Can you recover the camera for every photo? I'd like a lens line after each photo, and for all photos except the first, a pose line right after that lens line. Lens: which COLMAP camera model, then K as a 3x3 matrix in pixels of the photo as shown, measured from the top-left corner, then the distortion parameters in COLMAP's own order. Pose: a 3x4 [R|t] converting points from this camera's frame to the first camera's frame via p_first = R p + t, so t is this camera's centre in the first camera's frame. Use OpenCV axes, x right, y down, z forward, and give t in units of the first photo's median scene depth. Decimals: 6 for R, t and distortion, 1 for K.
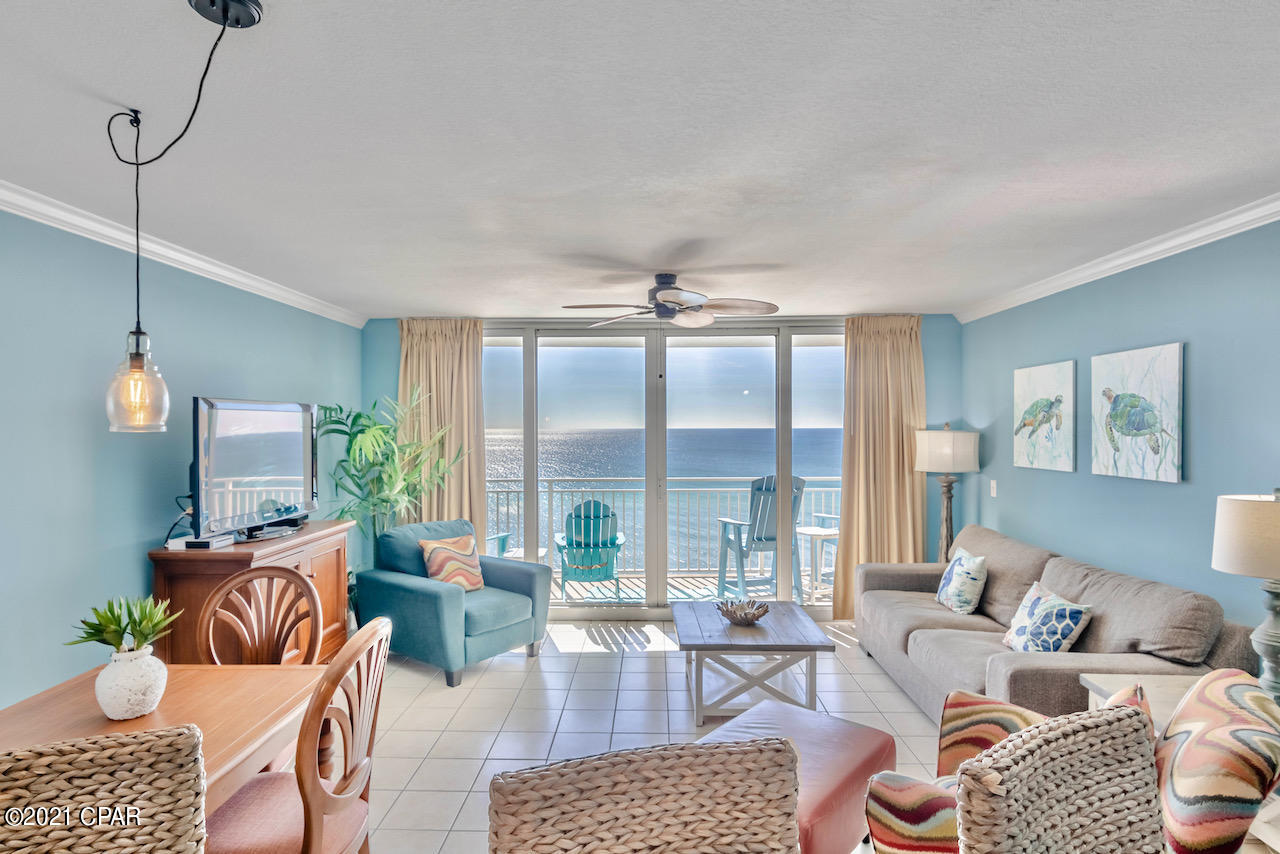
lens RADIAL K [[684.2, 0, 640.0], [0, 684.2, 427.0], [0, 0, 1]] dist [-0.012315, -0.000051]
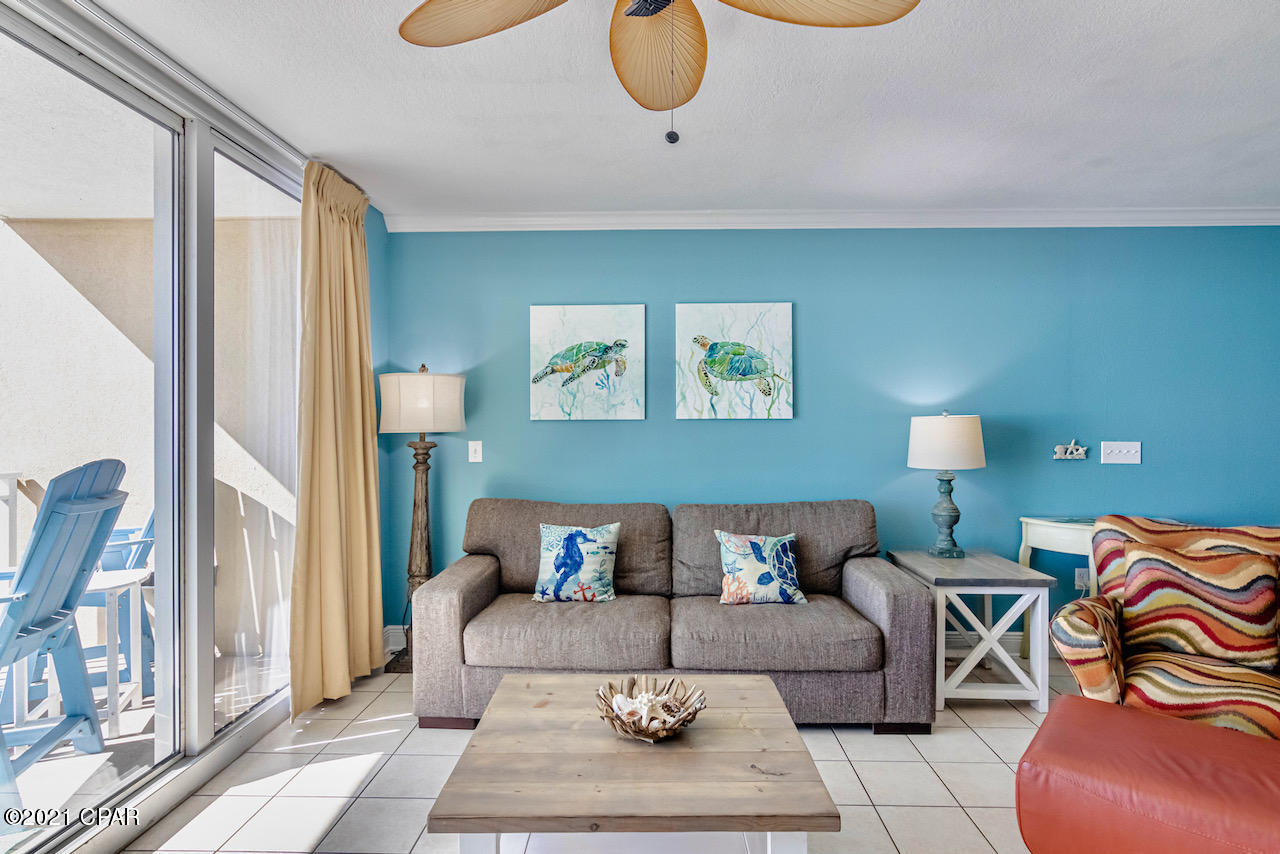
lens RADIAL K [[663.6, 0, 640.0], [0, 663.6, 427.0], [0, 0, 1]] dist [-0.001619, -0.000270]
pose [[0.012944, -0.003057, 0.999912, -0.351787], [0.001200, 0.999995, 0.003042, 0.083611], [-0.999916, 0.001160, 0.012947, 1.122363]]
